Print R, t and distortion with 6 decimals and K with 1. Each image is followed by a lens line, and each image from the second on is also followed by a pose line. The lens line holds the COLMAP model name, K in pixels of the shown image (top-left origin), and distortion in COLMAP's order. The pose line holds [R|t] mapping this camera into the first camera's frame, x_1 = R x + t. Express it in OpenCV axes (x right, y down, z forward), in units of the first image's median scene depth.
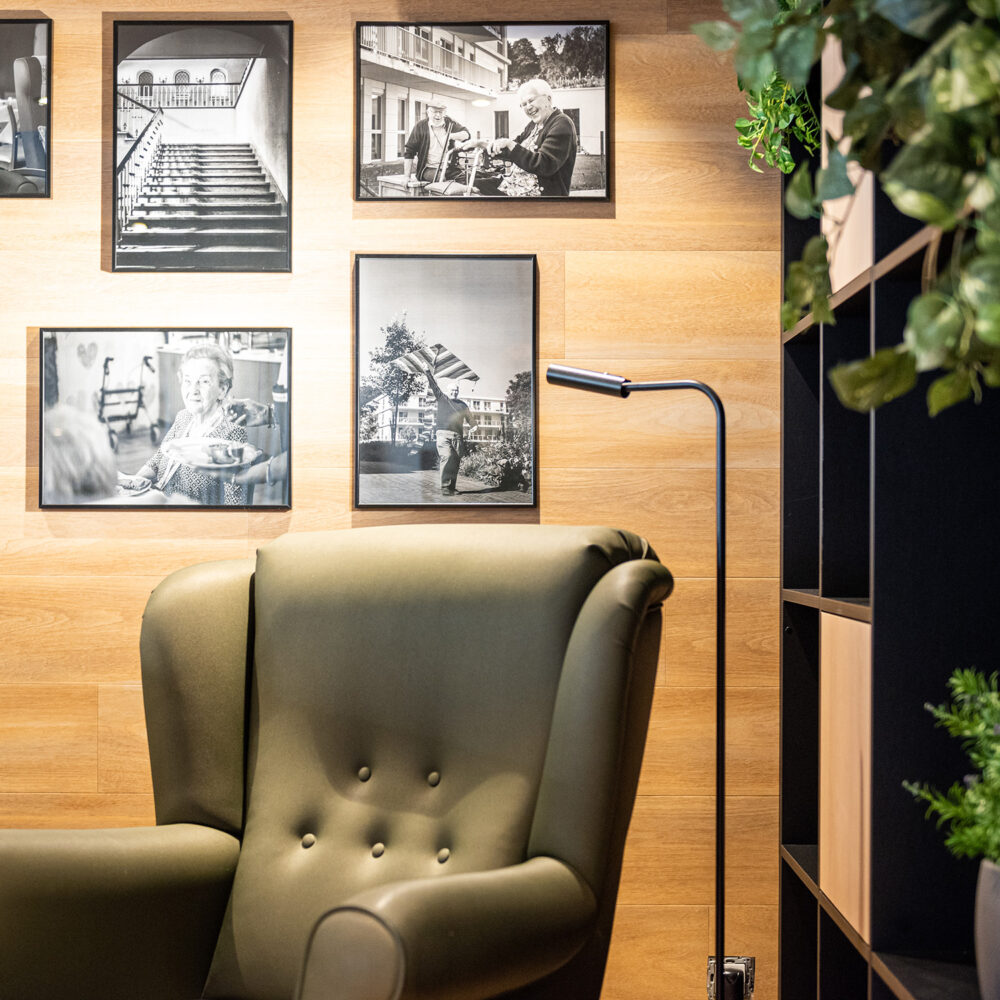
lens RADIAL K [[2265.9, 0, 500.0], [0, 2265.9, 500.0], [0, 0, 1]] dist [0.003532, -0.072035]
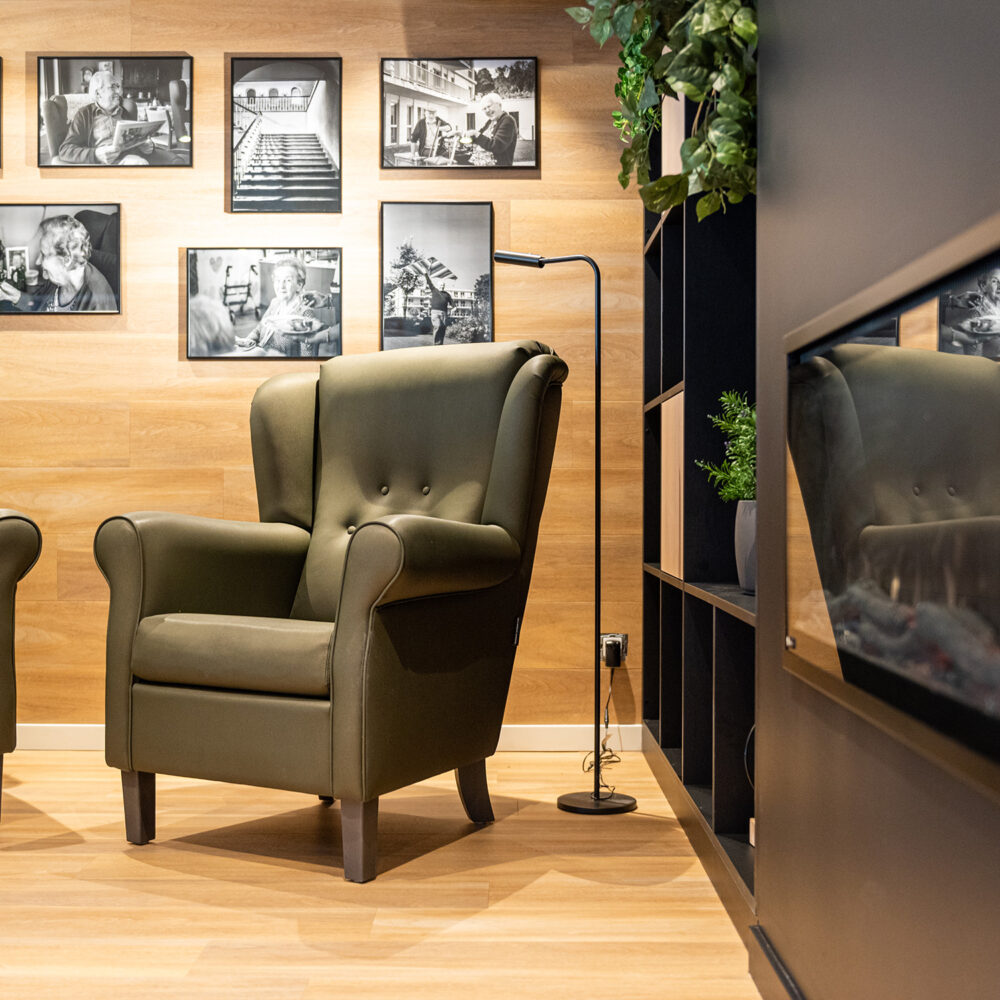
lens RADIAL K [[1577.1, 0, 500.0], [0, 1577.1, 500.0], [0, 0, 1]] dist [0.029194, -0.071127]
pose [[0.999994, -0.002561, 0.002535, 0.017960], [0.002541, 0.999964, 0.008036, 0.096234], [-0.002556, -0.008029, 0.999964, -0.132650]]
